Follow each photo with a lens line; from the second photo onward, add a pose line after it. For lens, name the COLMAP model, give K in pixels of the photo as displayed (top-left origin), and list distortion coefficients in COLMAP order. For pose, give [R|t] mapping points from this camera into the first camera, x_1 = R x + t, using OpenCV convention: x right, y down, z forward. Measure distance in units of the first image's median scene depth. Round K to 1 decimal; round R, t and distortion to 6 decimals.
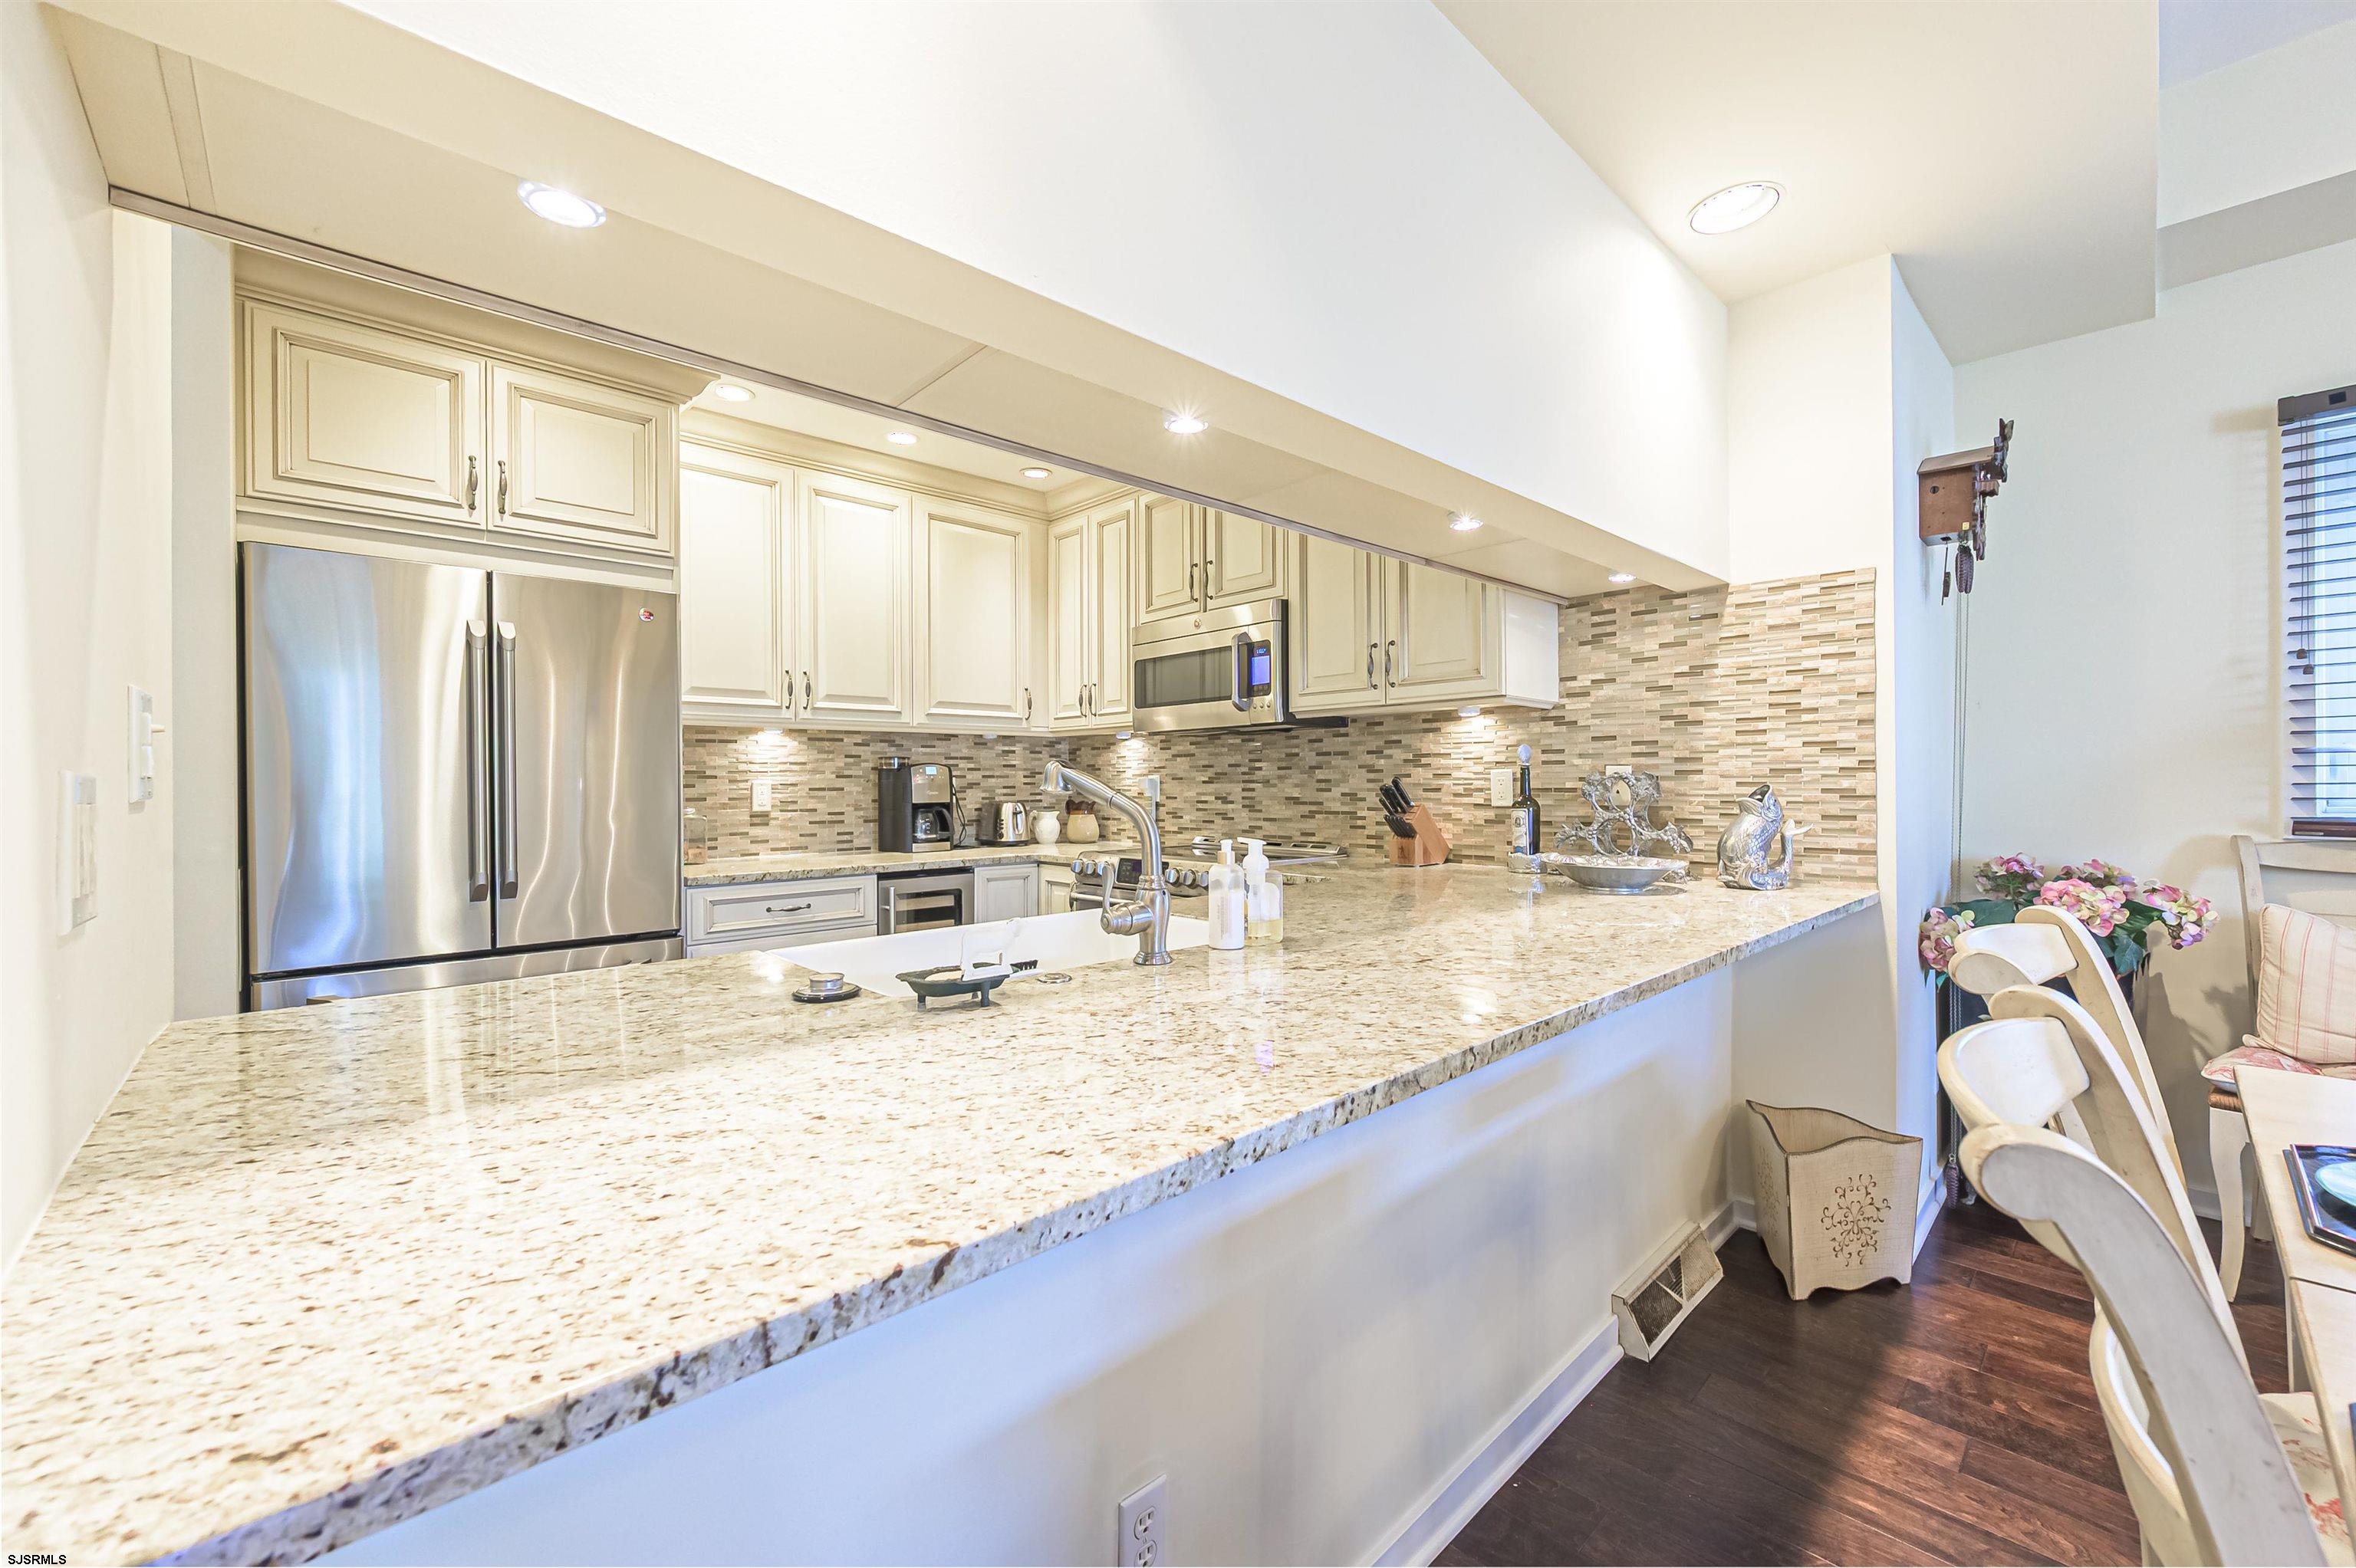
lens RADIAL K [[930.6, 0, 1172.9], [0, 930.6, 783.5], [0, 0, 1]] dist [-0.000879, 0.000087]
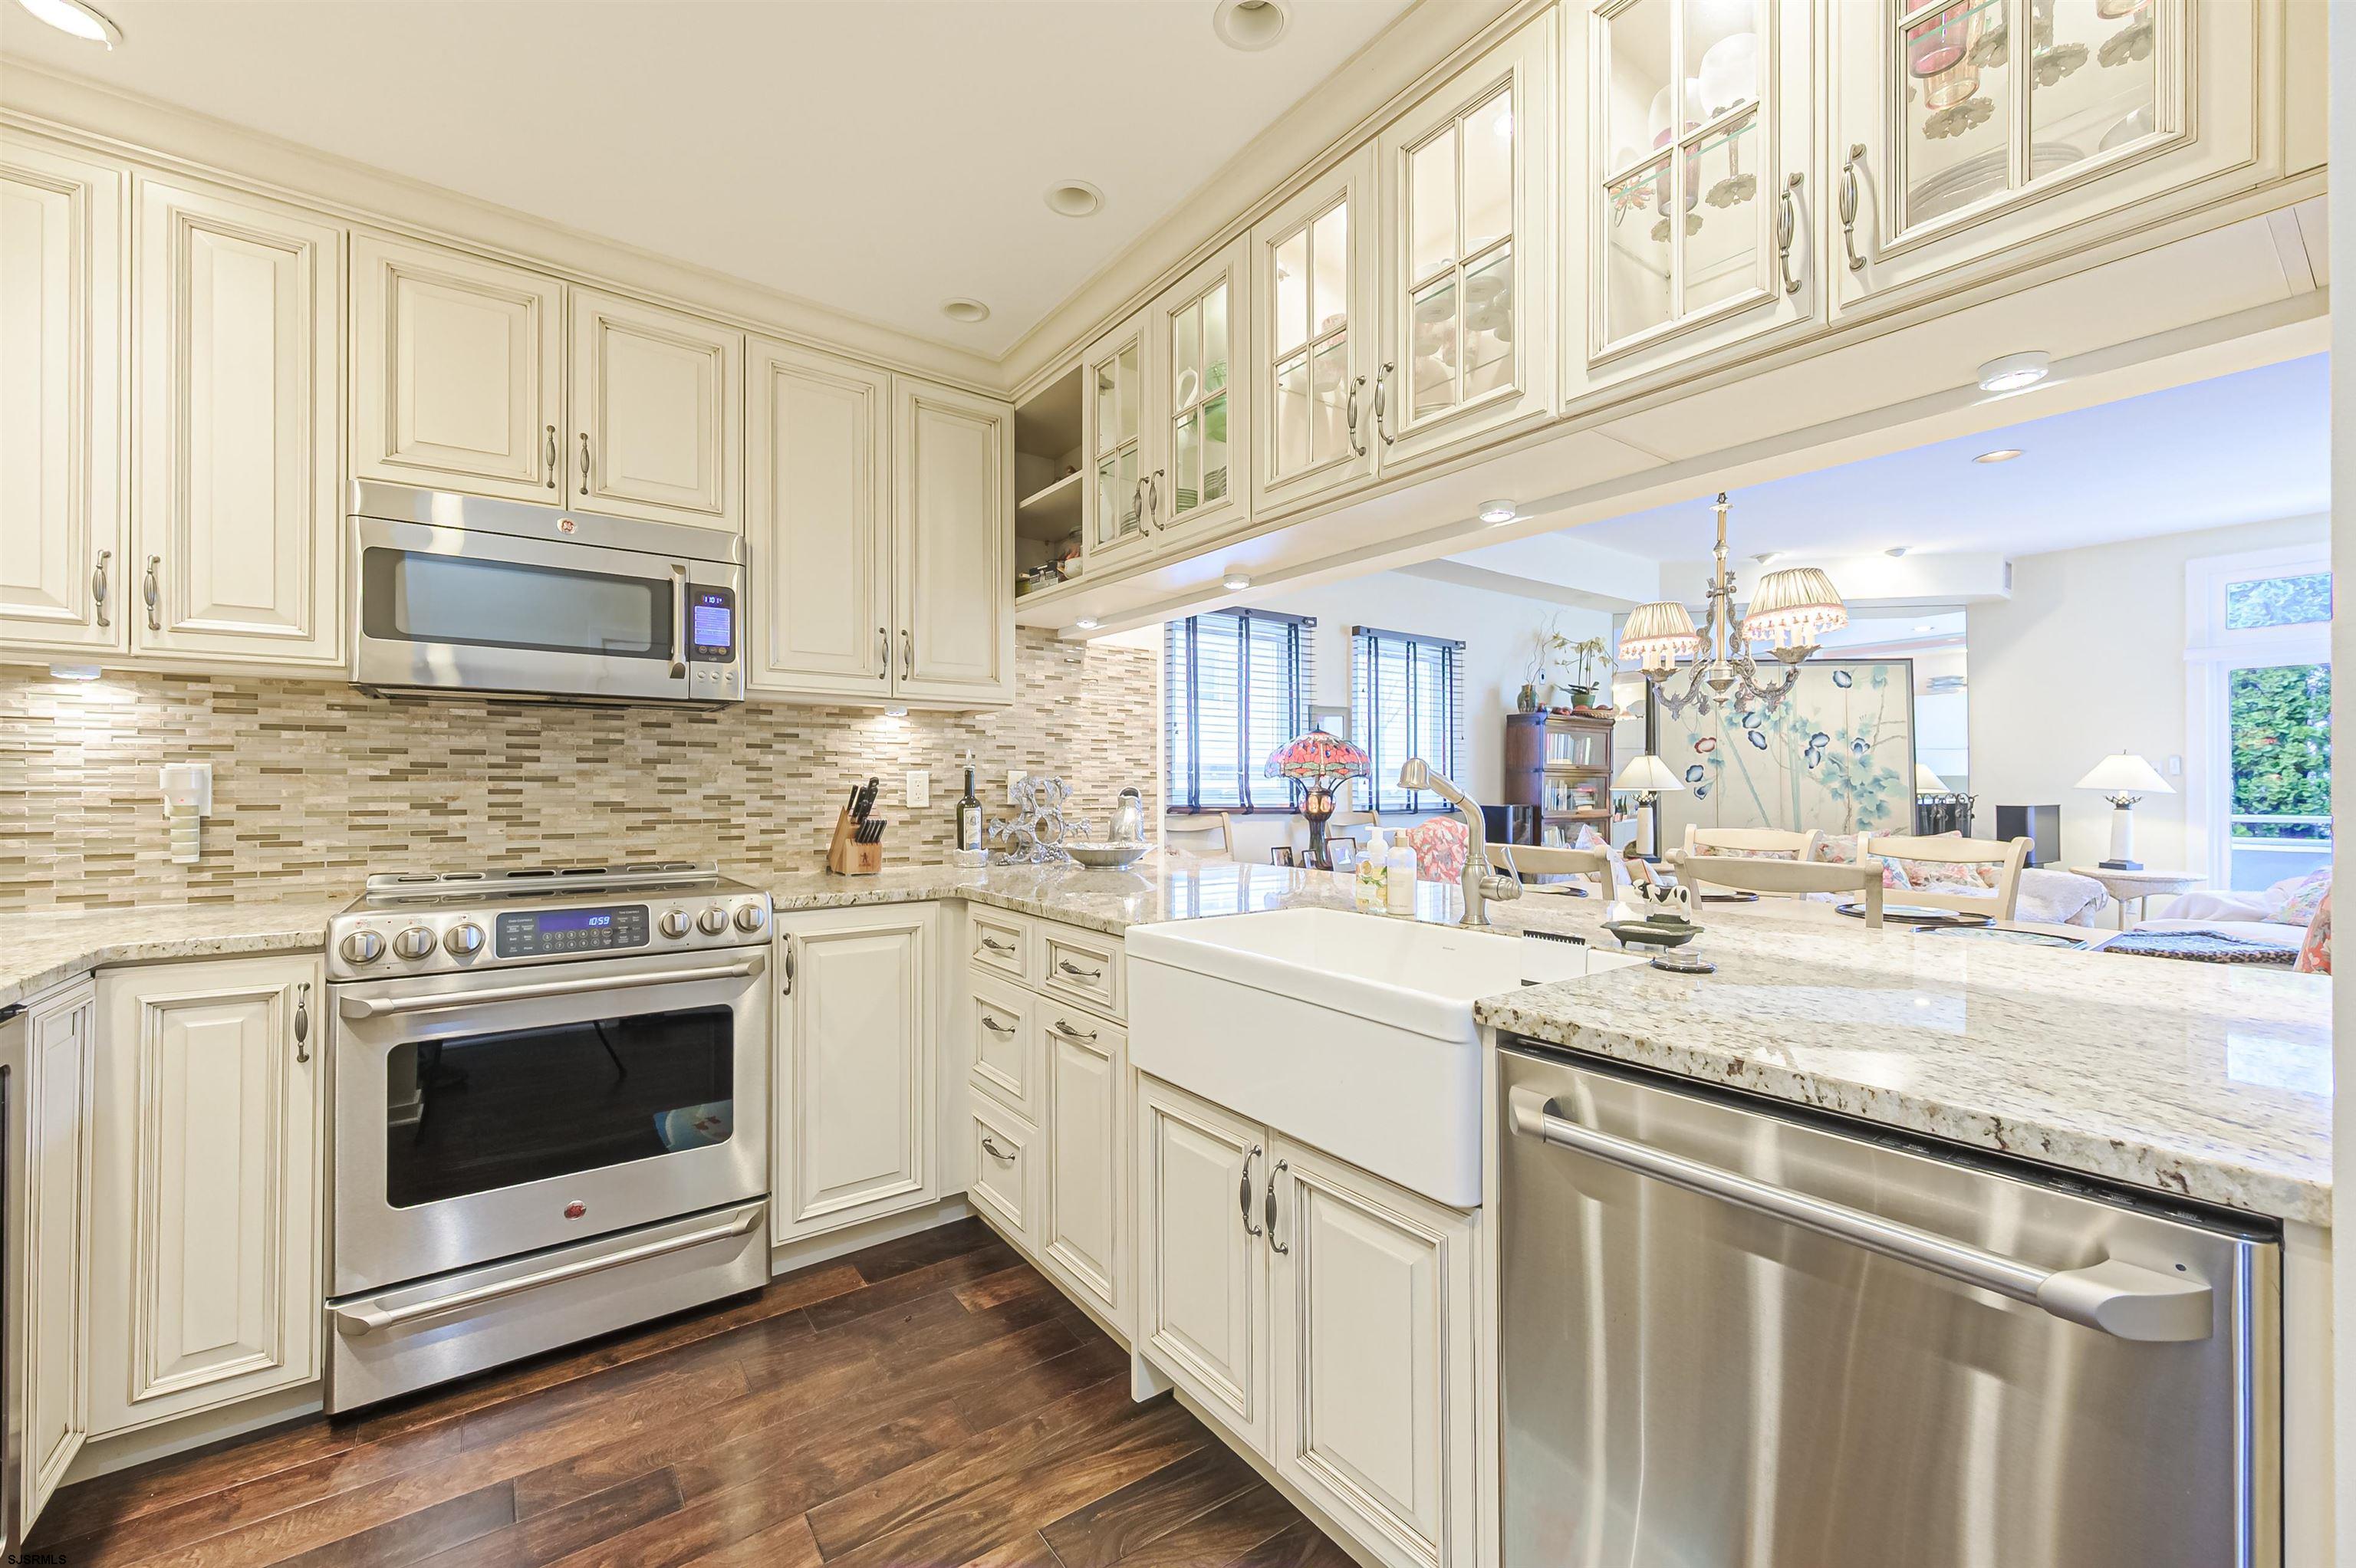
lens RADIAL K [[930.6, 0, 1175.8], [0, 930.6, 783.6], [0, 0, 1]] dist [-0.000879, 0.000087]
pose [[0.116412, 0.010469, 0.993146, -0.587626], [-0.002486, 0.999944, -0.010249, 0.007660], [-0.993198, -0.001276, 0.116431, 0.559409]]
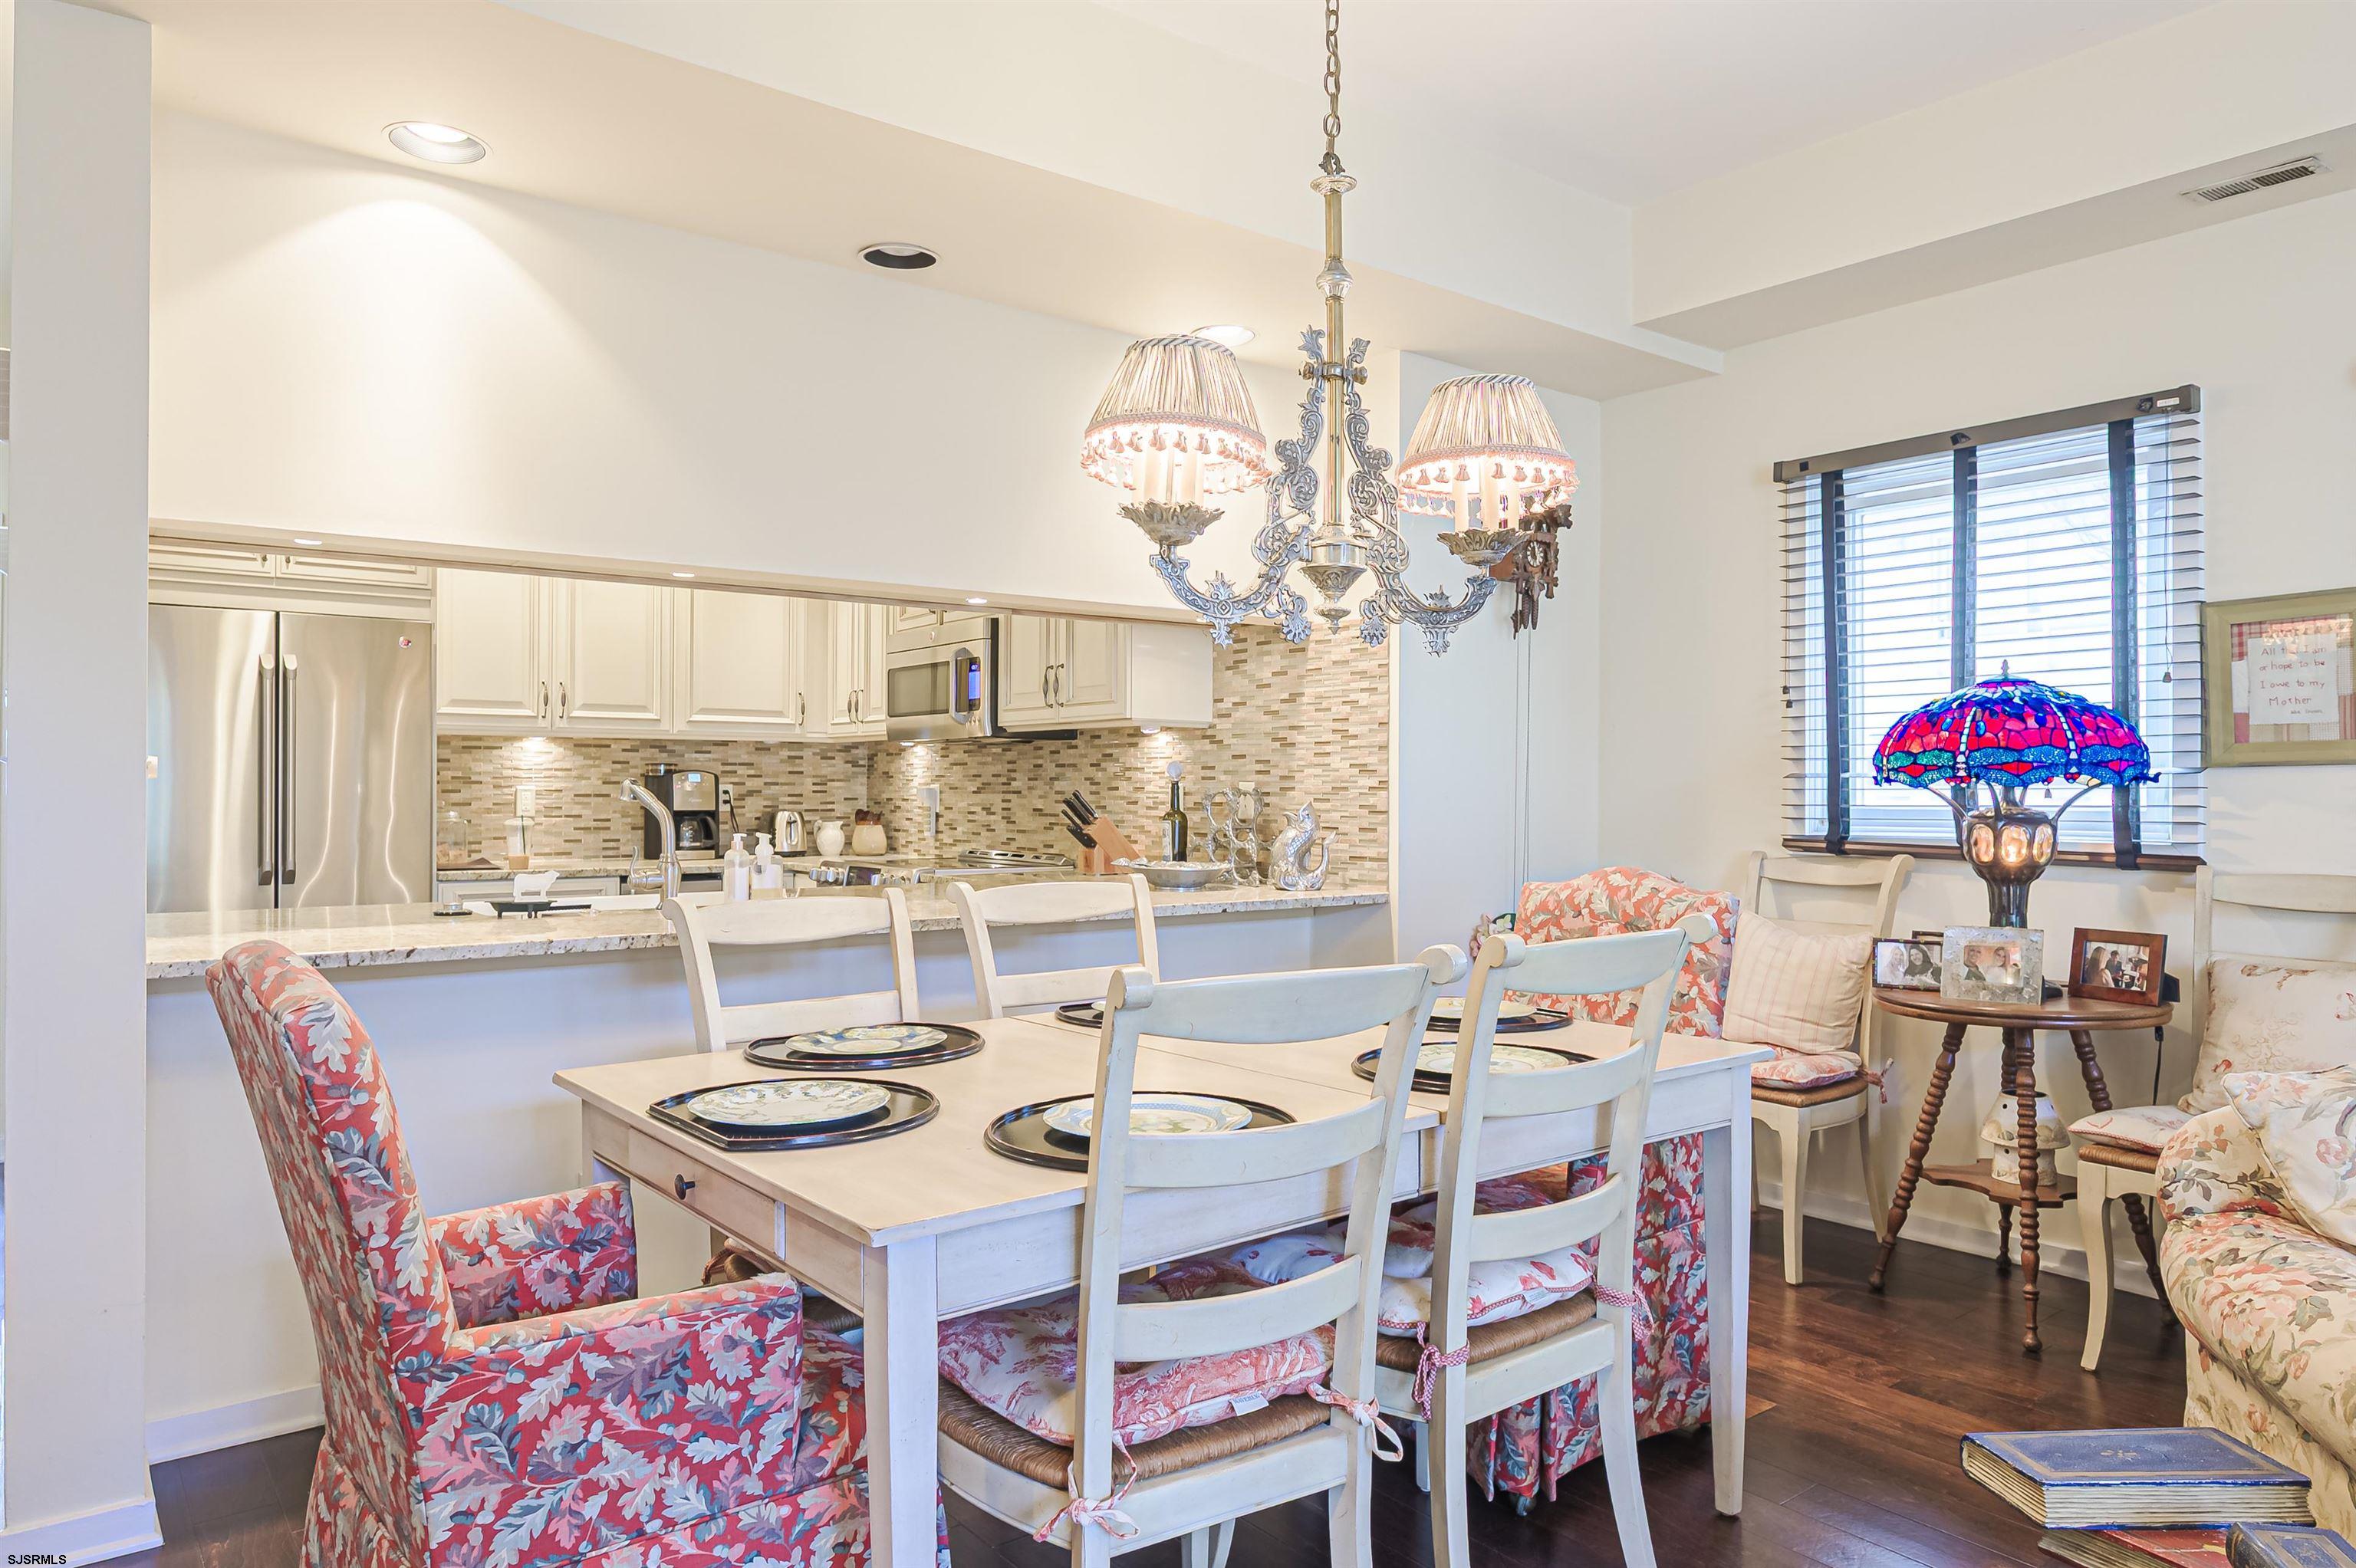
lens RADIAL K [[1494.1, 0, 1165.3], [0, 1494.1, 777.2], [0, 0, 1]] dist [-0.000911, 0.002326]
pose [[0.995388, 0.009313, -0.095473, 0.469137], [-0.010060, 0.999922, -0.007350, -0.009519], [0.095397, 0.008276, 0.995405, -0.640473]]
